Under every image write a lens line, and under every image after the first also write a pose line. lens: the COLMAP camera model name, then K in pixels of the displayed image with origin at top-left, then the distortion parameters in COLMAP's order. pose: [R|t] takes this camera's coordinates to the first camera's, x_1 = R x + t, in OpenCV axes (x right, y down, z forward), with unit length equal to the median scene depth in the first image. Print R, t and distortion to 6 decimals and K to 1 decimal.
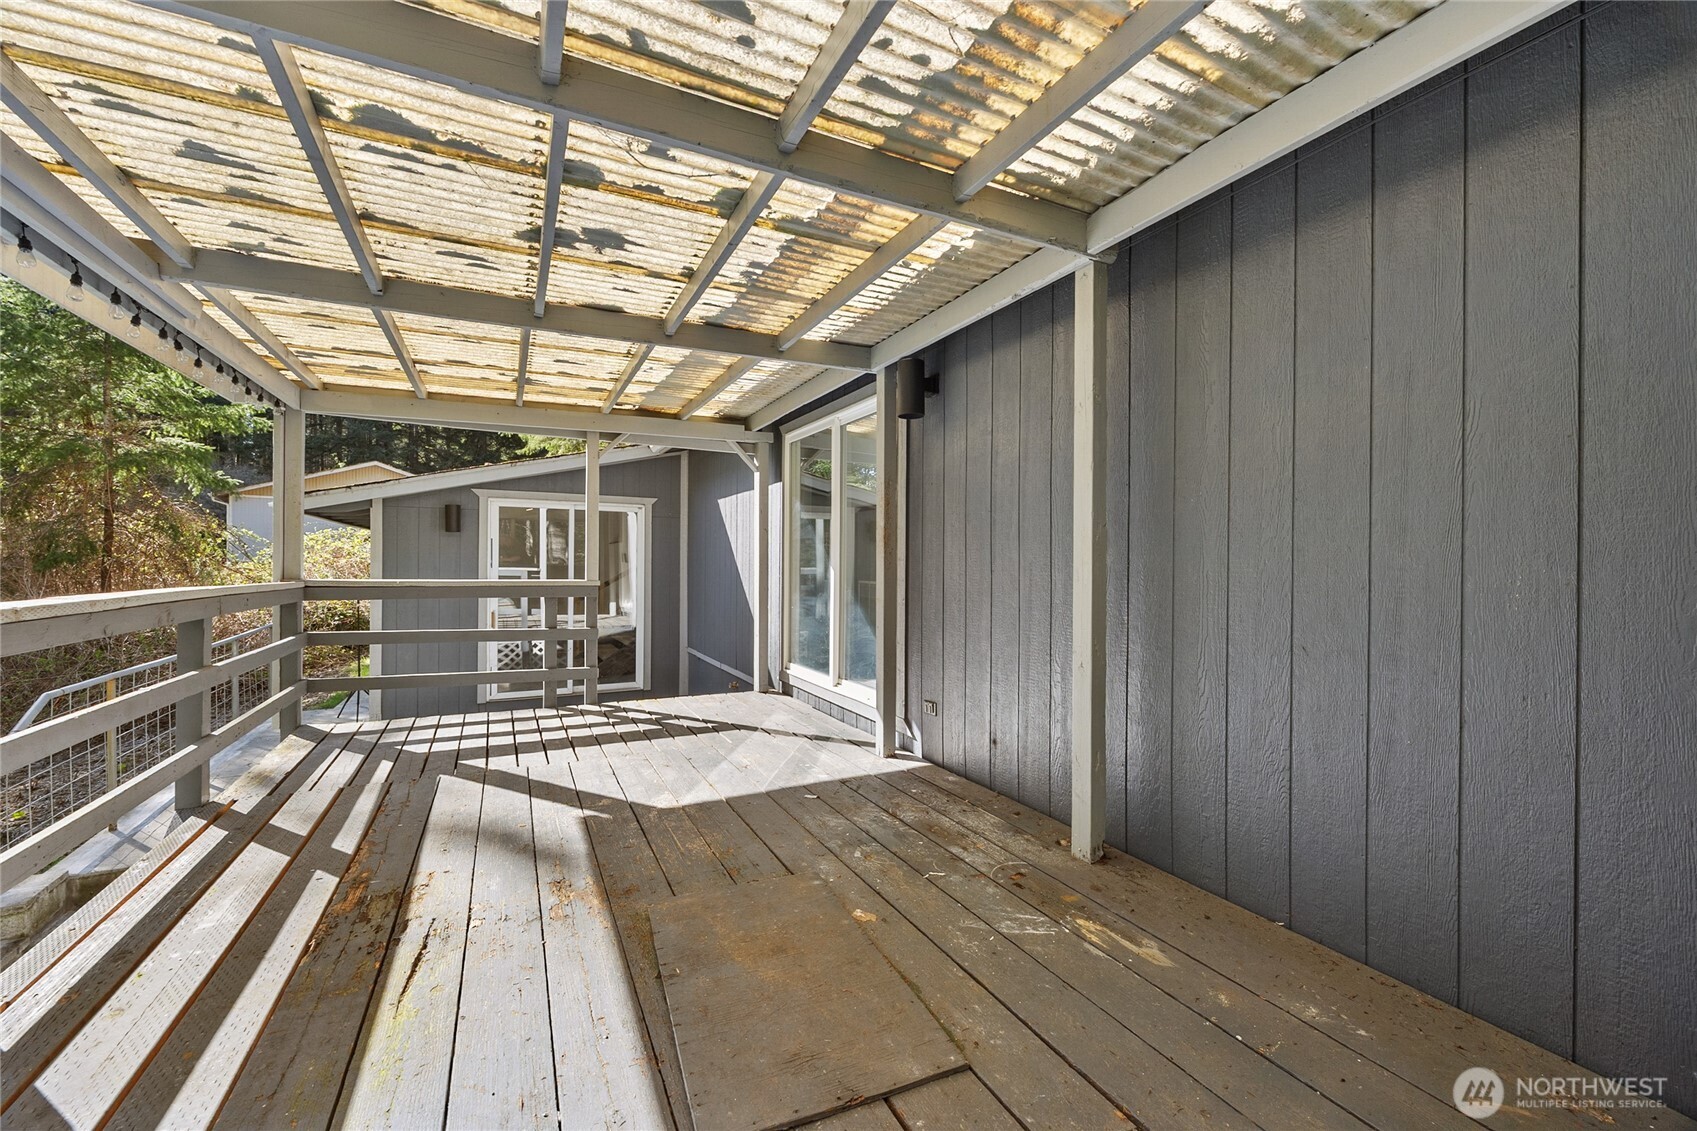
lens RADIAL K [[645.3, 0, 851.1], [0, 645.3, 561.9], [0, 0, 1]] dist [-0.001254, -0.000170]
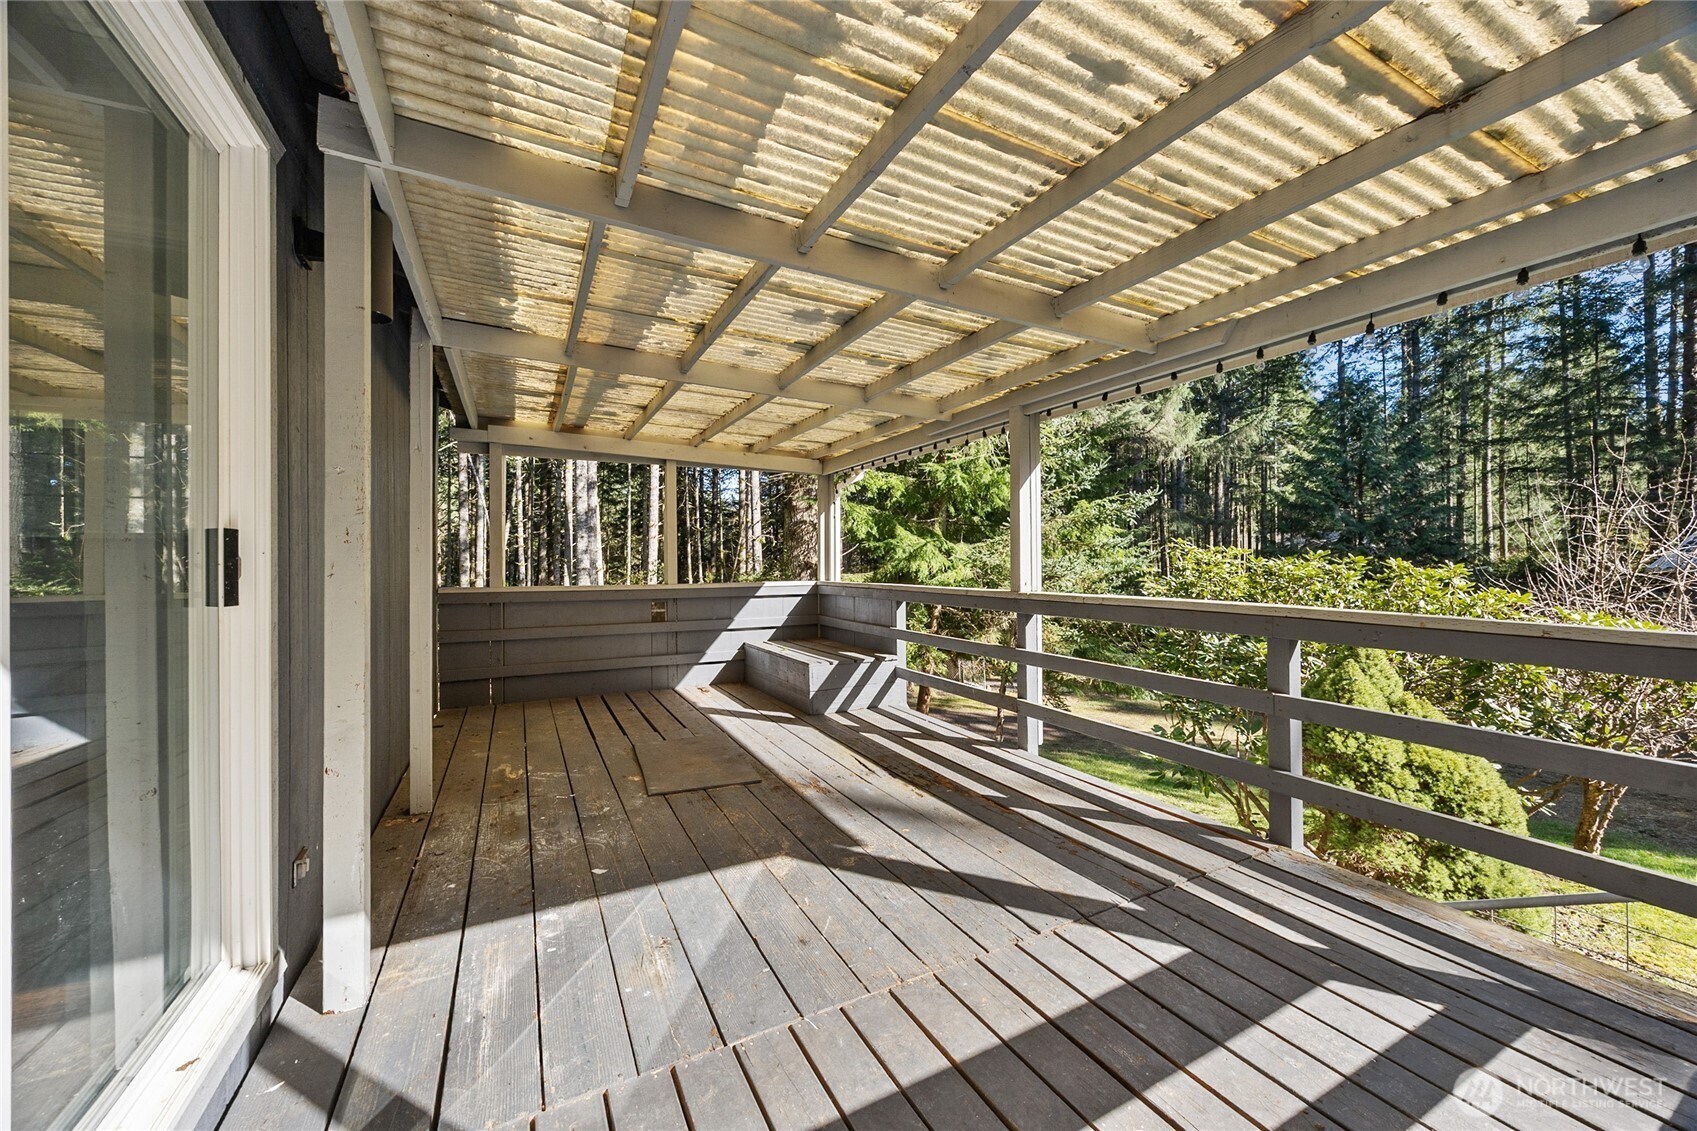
lens RADIAL K [[645.3, 0, 849.7], [0, 645.3, 564.1], [0, 0, 1]] dist [-0.001254, -0.000170]
pose [[-0.999915, -0.002169, 0.012835, -0.463031], [-0.002156, 0.999997, 0.000975, -0.020791], [-0.012837, 0.000948, -0.999917, 2.182282]]
